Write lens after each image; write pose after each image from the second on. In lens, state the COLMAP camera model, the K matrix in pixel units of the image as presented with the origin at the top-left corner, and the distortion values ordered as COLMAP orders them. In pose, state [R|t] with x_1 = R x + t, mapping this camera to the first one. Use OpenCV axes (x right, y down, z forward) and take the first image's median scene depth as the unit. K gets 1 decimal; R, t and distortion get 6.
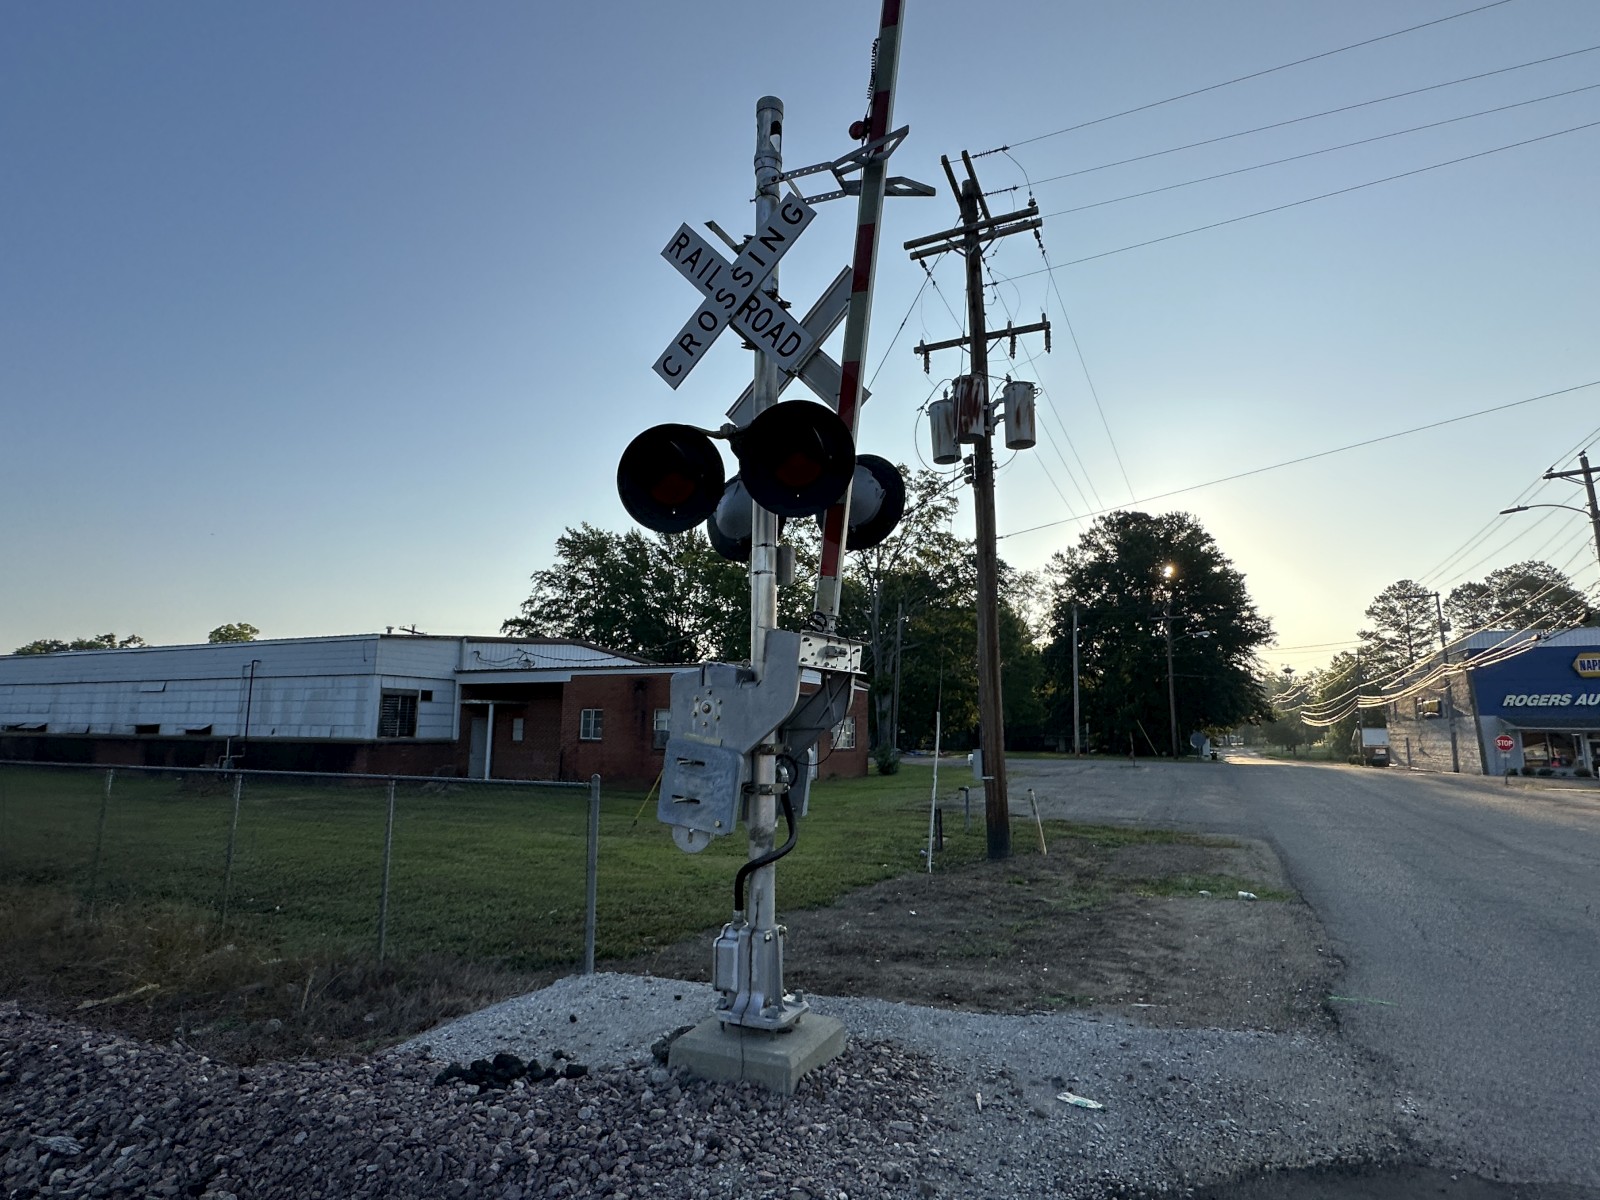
lens RADIAL K [[846.9, 0, 800.0], [0, 846.9, 600.0], [0, 0, 1]] dist [-0.001816, -0.000184]
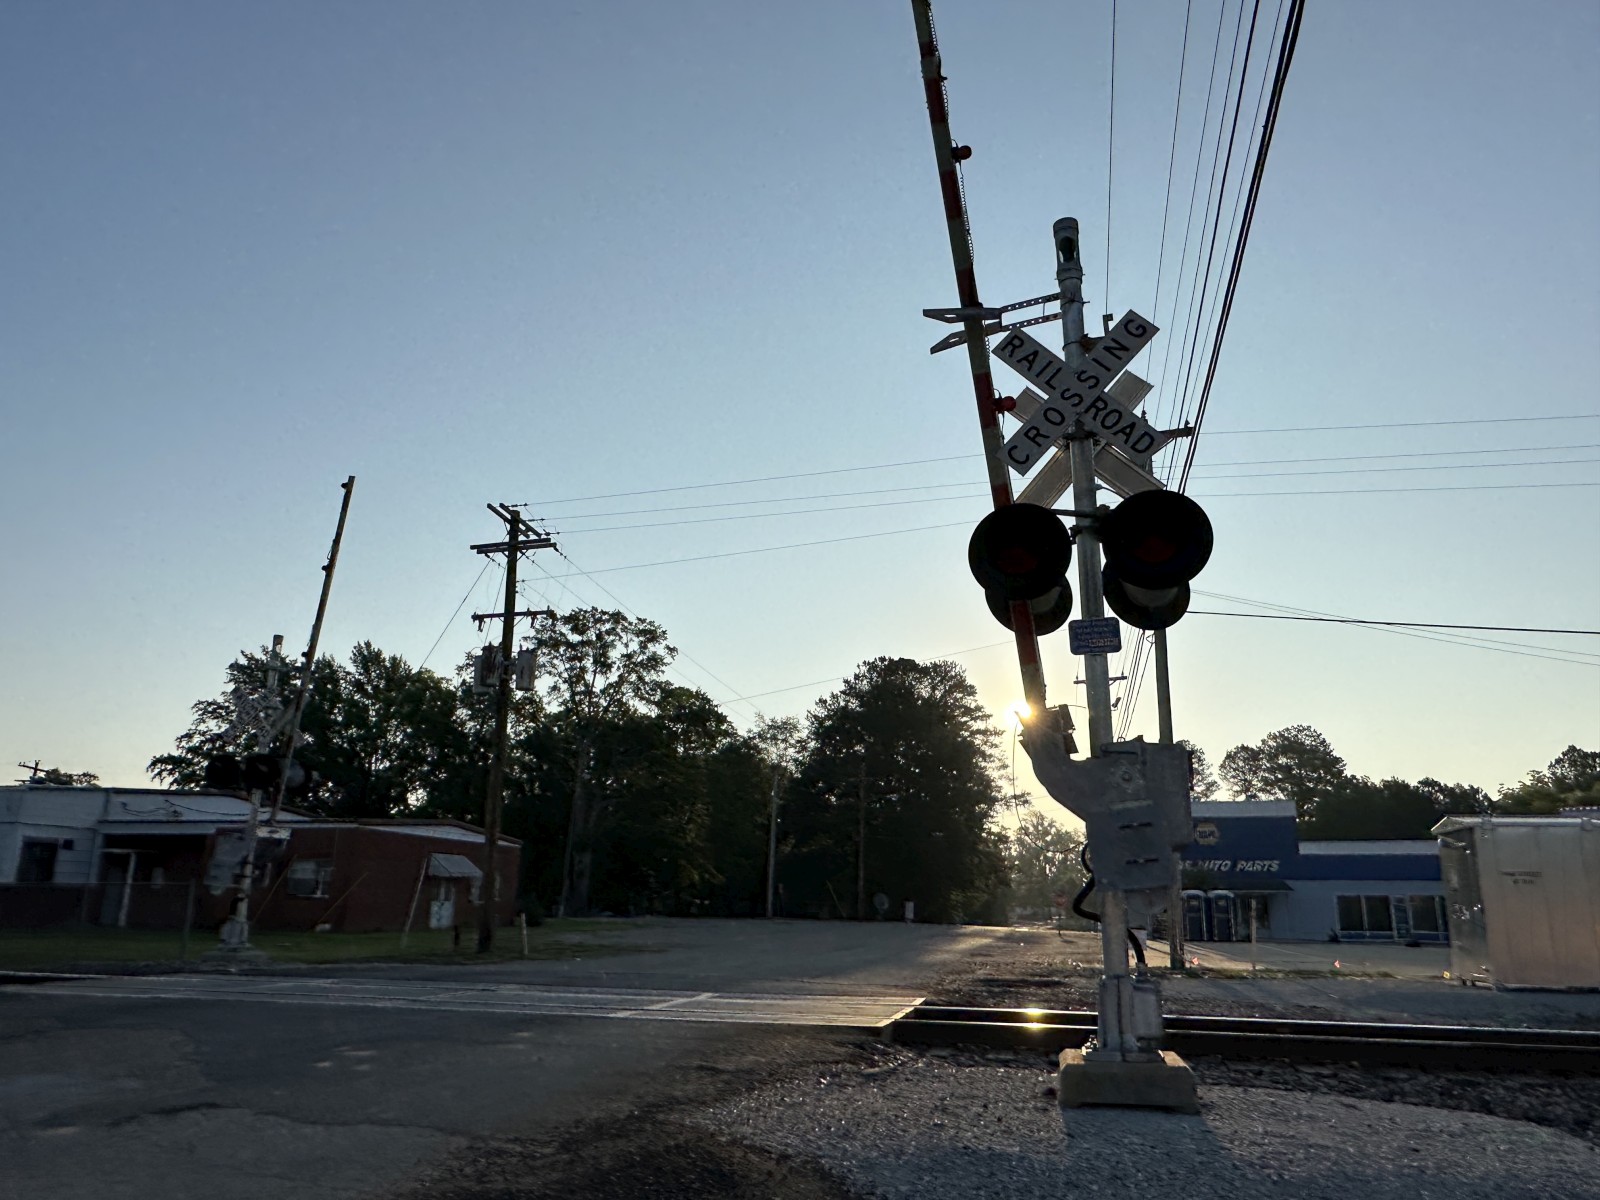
lens RADIAL K [[1075.2, 0, 792.8], [0, 1075.2, 626.7], [0, 0, 1]] dist [-0.002979, 0.000700]
pose [[0.979497, 0.055650, 0.193619, 0.076965], [-0.036634, 0.994268, -0.100444, -0.025204], [-0.198099, 0.091292, 0.975921, -0.230794]]
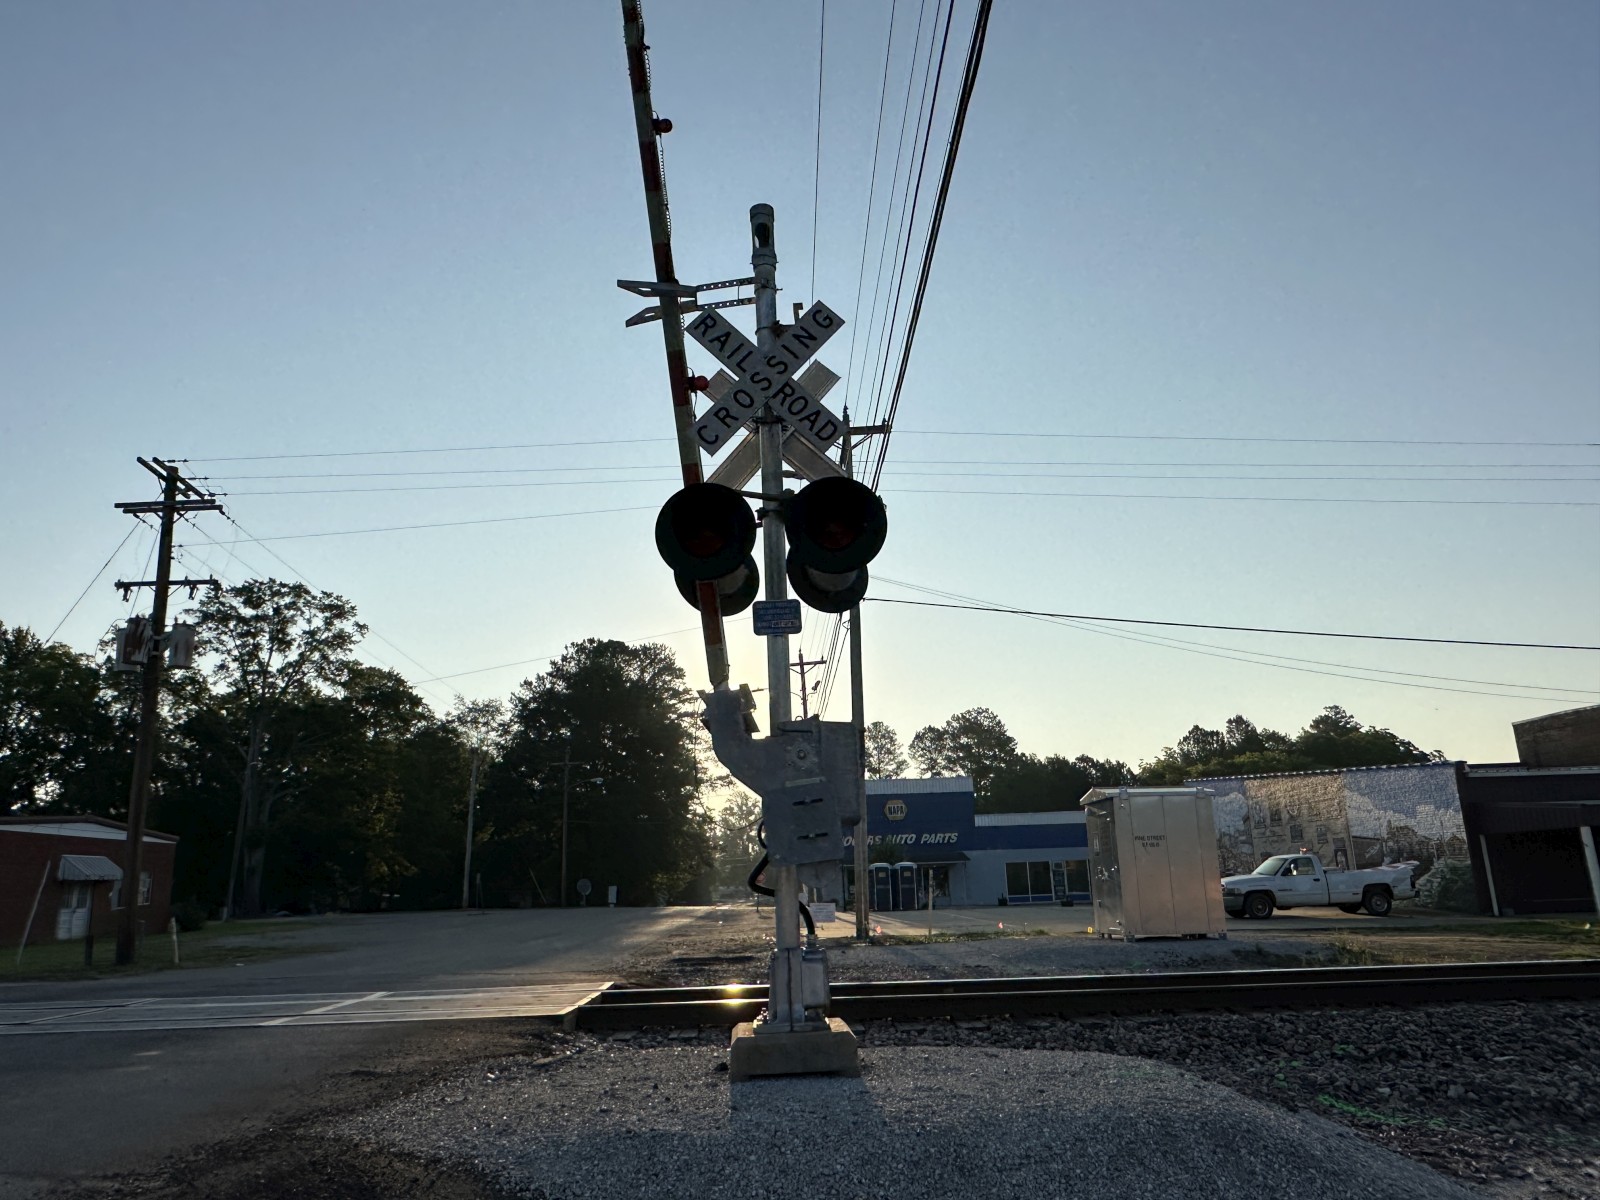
lens RADIAL K [[1077.3, 0, 791.7], [0, 1077.3, 620.6], [0, 0, 1]] dist [0.000121, 0.003016]
pose [[0.892875, 0.073492, 0.444267, 0.079442], [-0.032492, 0.994535, -0.099217, -0.025008], [-0.449131, 0.074153, 0.890383, -0.230375]]
